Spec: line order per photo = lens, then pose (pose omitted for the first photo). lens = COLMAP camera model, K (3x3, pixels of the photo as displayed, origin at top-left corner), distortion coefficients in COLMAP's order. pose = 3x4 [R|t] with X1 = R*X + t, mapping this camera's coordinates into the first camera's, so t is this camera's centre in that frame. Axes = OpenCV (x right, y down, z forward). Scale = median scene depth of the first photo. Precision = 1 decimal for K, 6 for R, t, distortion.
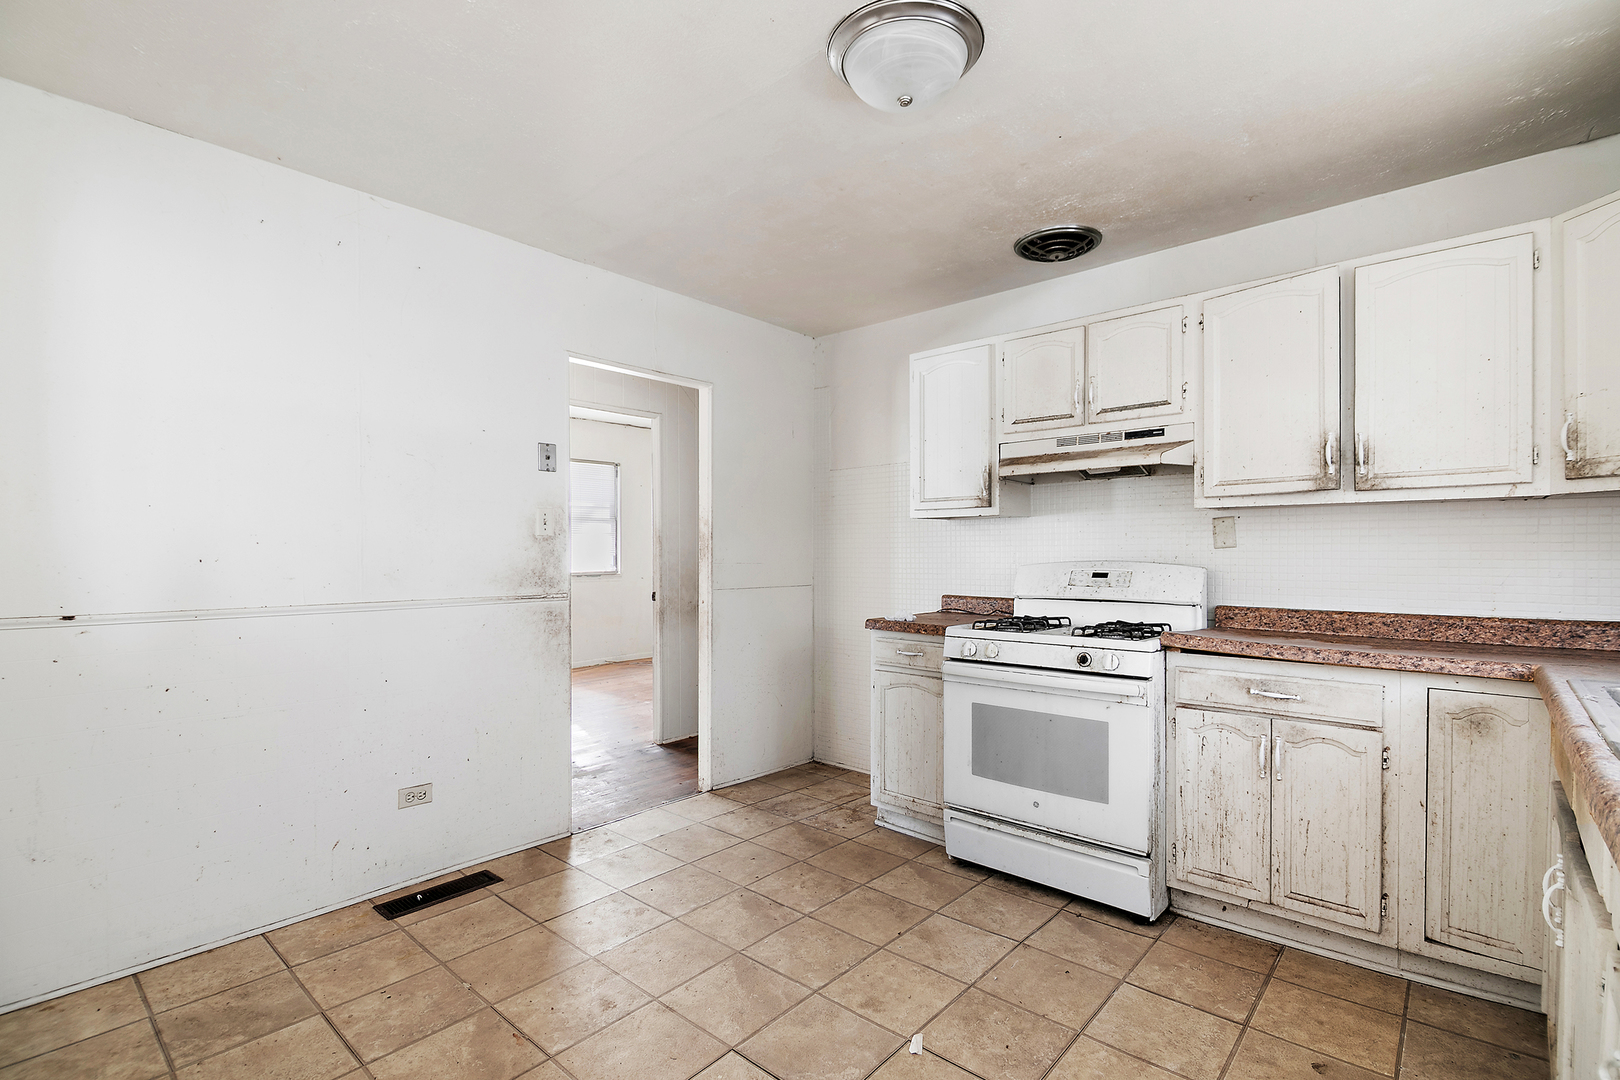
lens RADIAL K [[737.5, 0, 807.1], [0, 737.5, 549.9], [0, 0, 1]] dist [-0.010626, -0.000660]
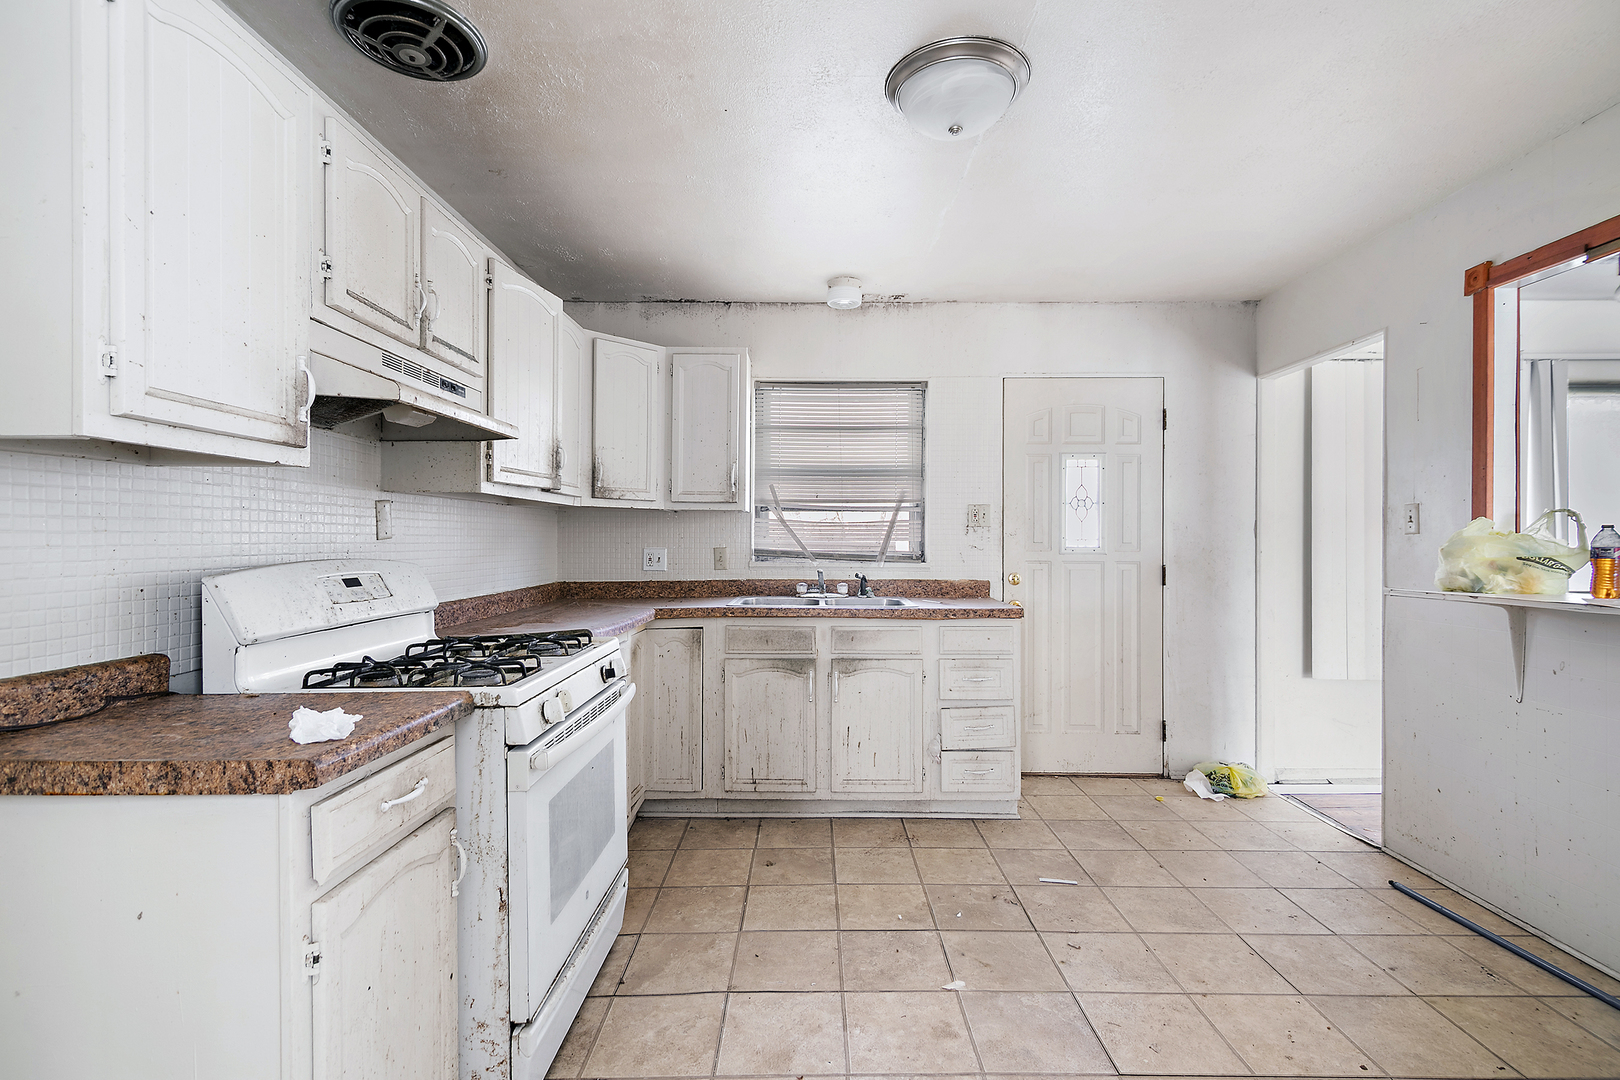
lens RADIAL K [[737.5, 0, 808.7], [0, 737.5, 545.4], [0, 0, 1]] dist [-0.010626, -0.000660]
pose [[-0.665505, 0.002348, 0.746390, -0.497100], [0.004777, 0.999988, 0.001114, 0.007570], [-0.746378, 0.004307, -0.665508, 1.777001]]
